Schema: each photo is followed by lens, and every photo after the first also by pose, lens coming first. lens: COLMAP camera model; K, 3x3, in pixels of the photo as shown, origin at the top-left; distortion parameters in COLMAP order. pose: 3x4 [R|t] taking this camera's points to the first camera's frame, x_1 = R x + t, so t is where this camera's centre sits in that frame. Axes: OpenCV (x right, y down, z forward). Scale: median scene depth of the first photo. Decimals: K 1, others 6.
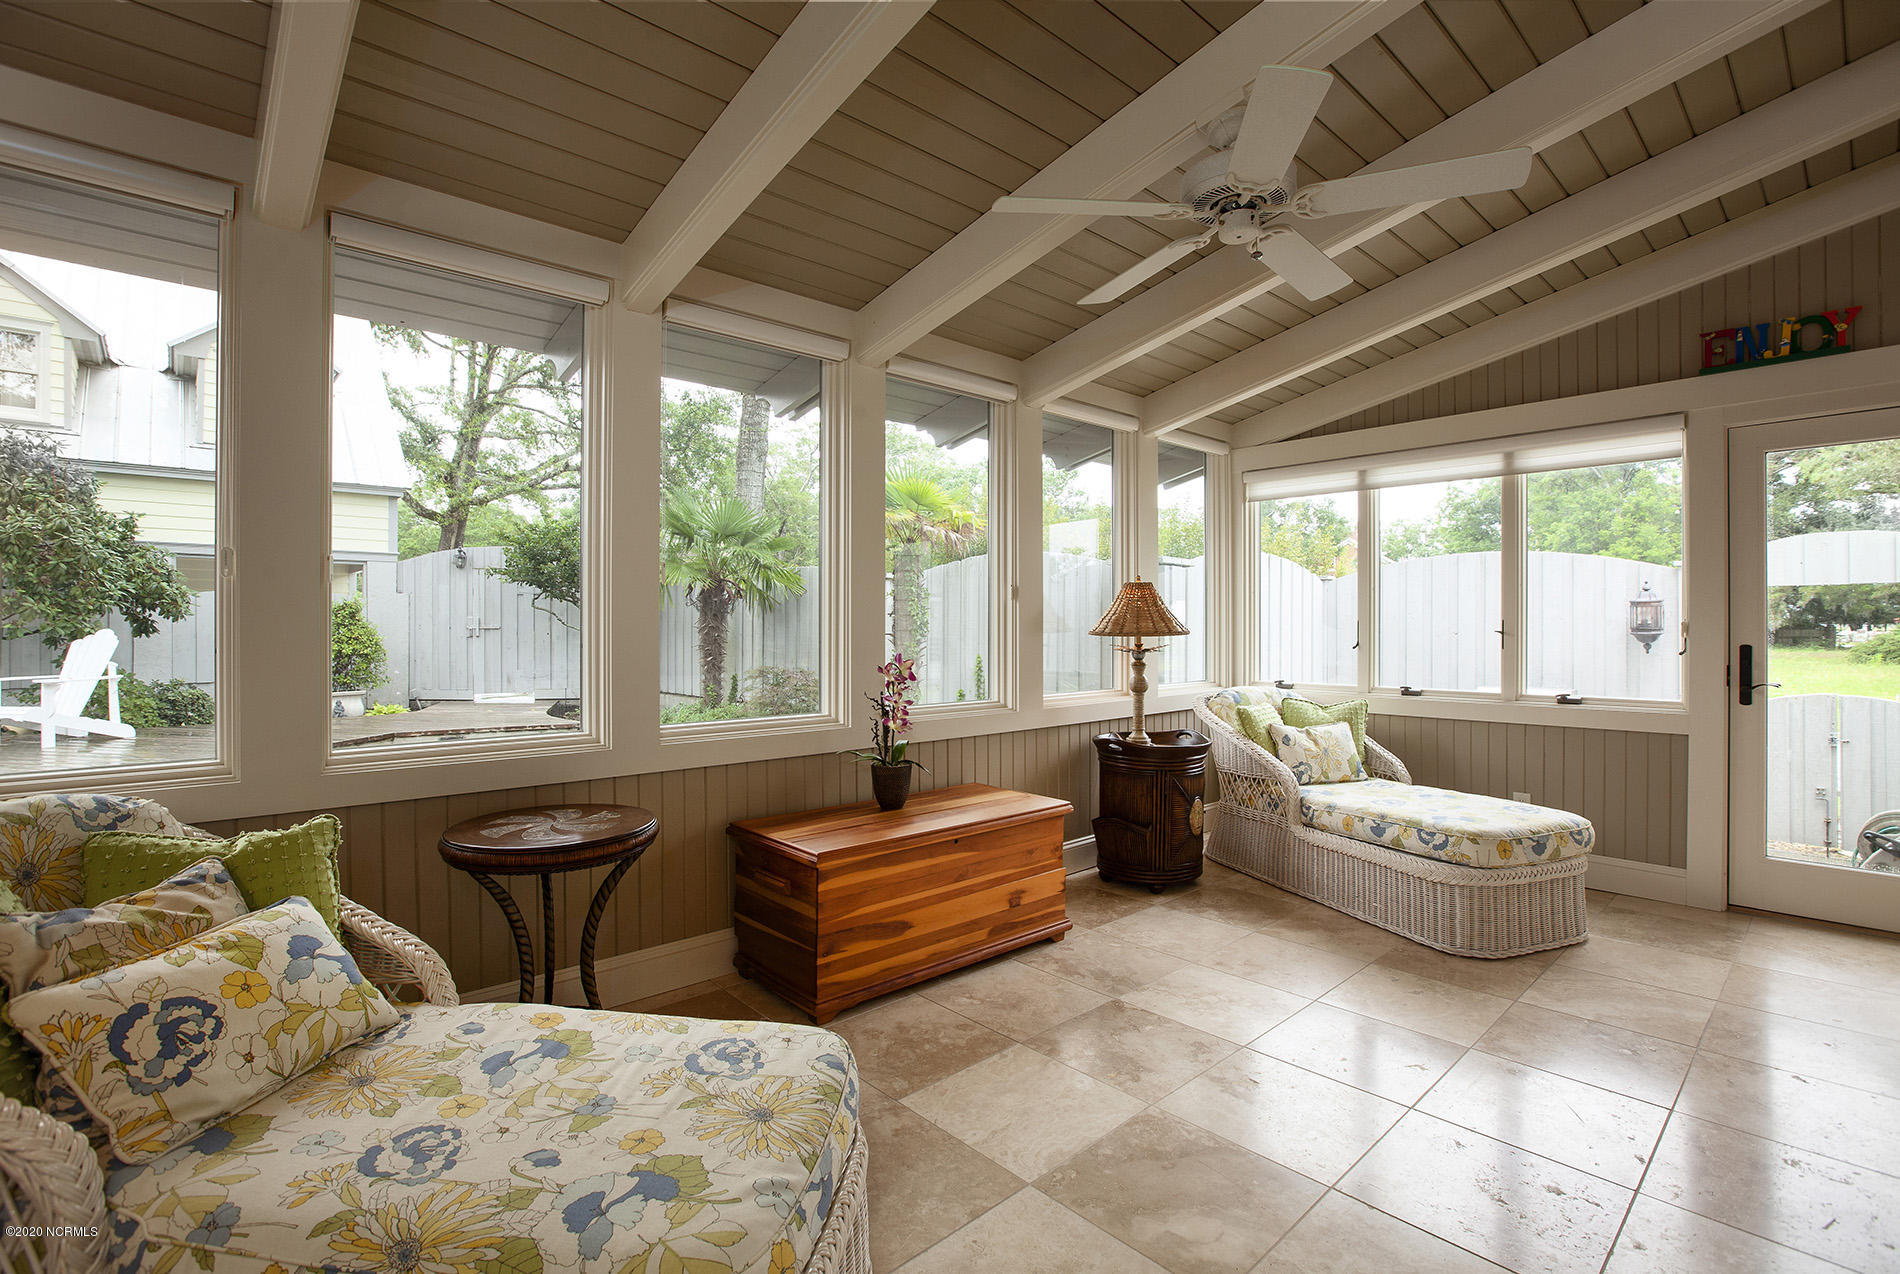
lens RADIAL K [[873.1, 0, 949.7], [0, 873.1, 637.6], [0, 0, 1]] dist [-0.040513, 0.006647]
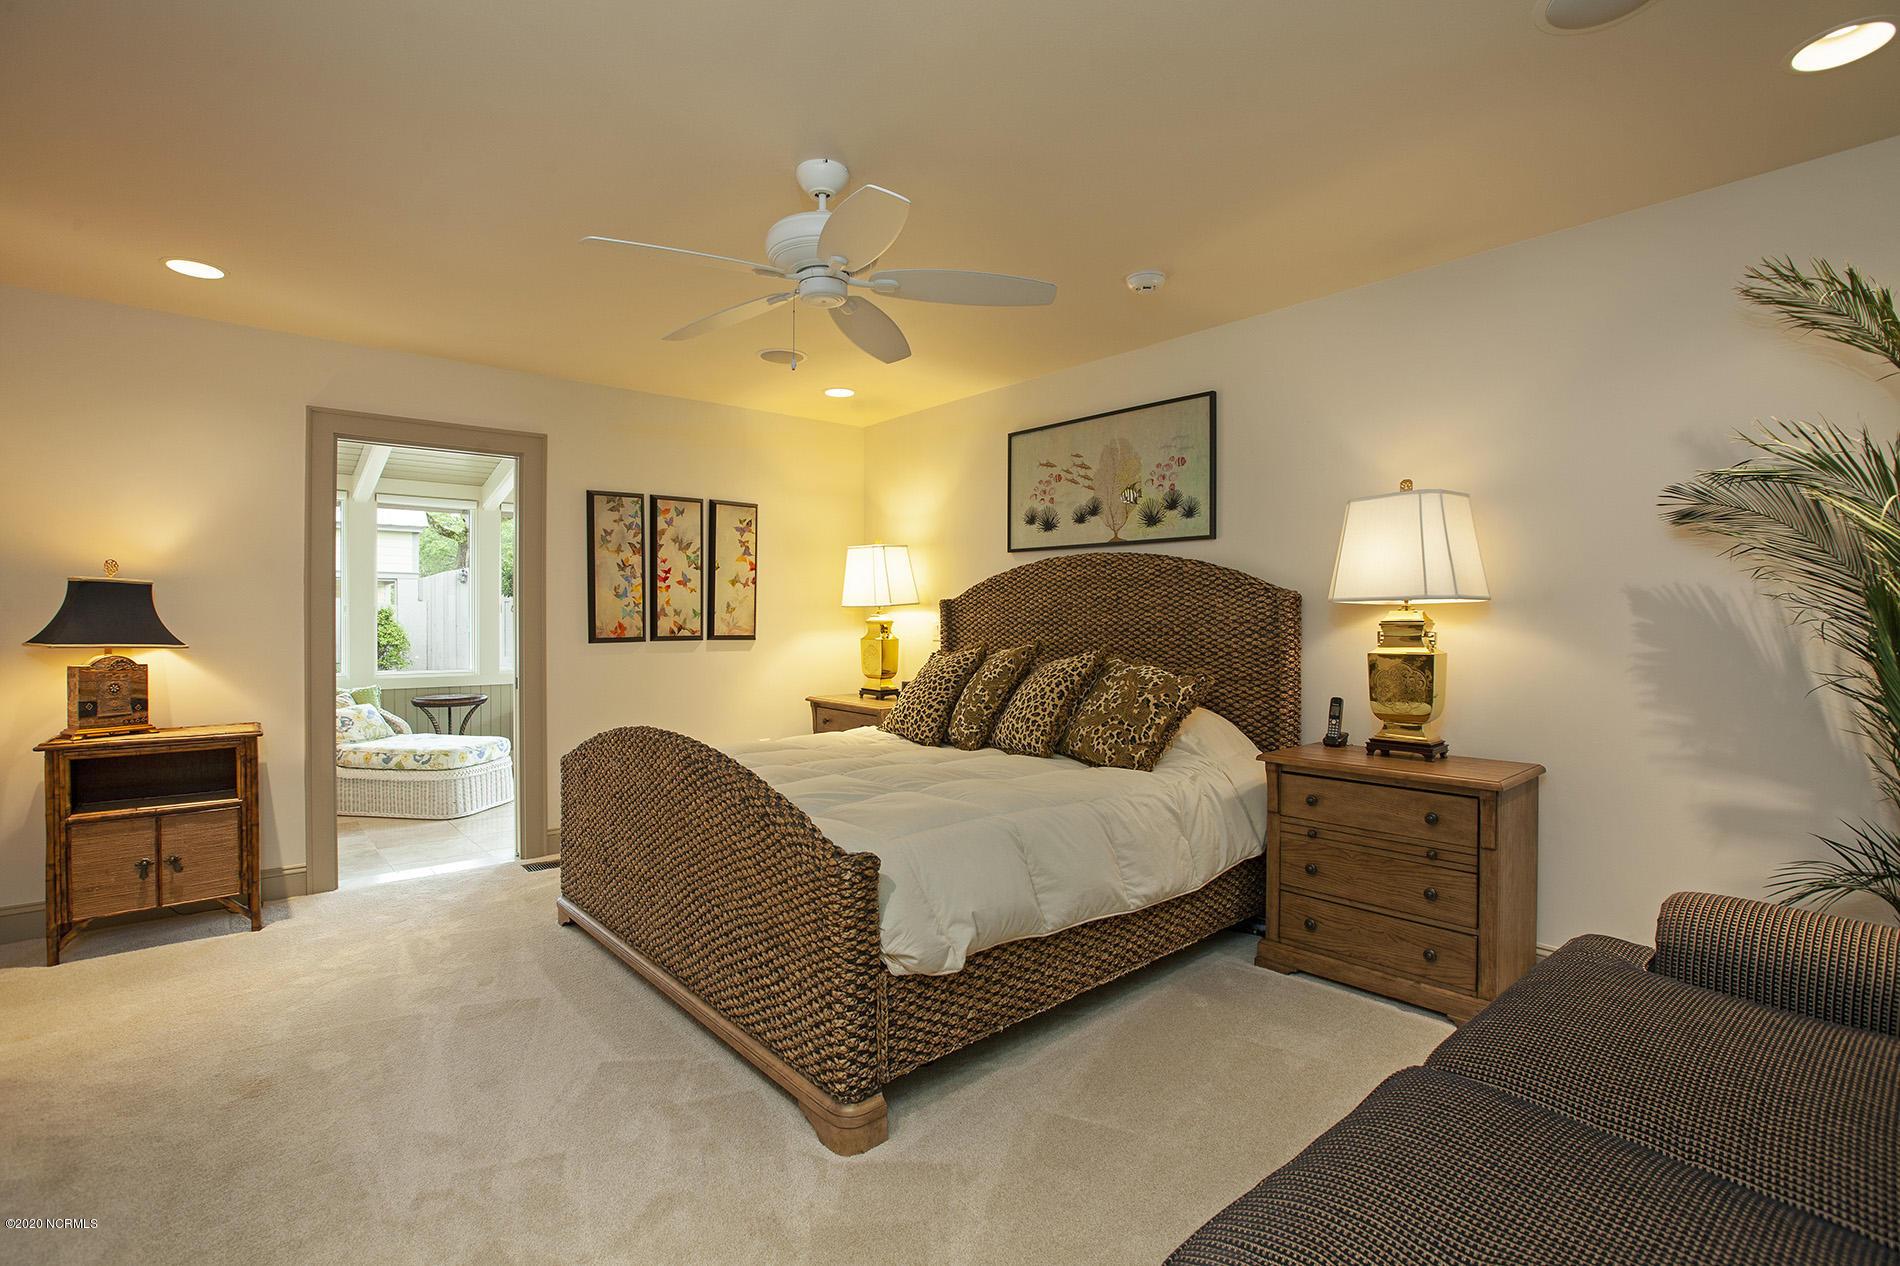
lens RADIAL K [[873.1, 0, 941.8], [0, 873.1, 632.9], [0, 0, 1]] dist [-0.040513, 0.006647]
pose [[0.999267, -0.001103, -0.038269, 0.856219], [0.001204, 0.999996, 0.002617, -0.006758], [0.038266, -0.002661, 0.999264, -1.207821]]
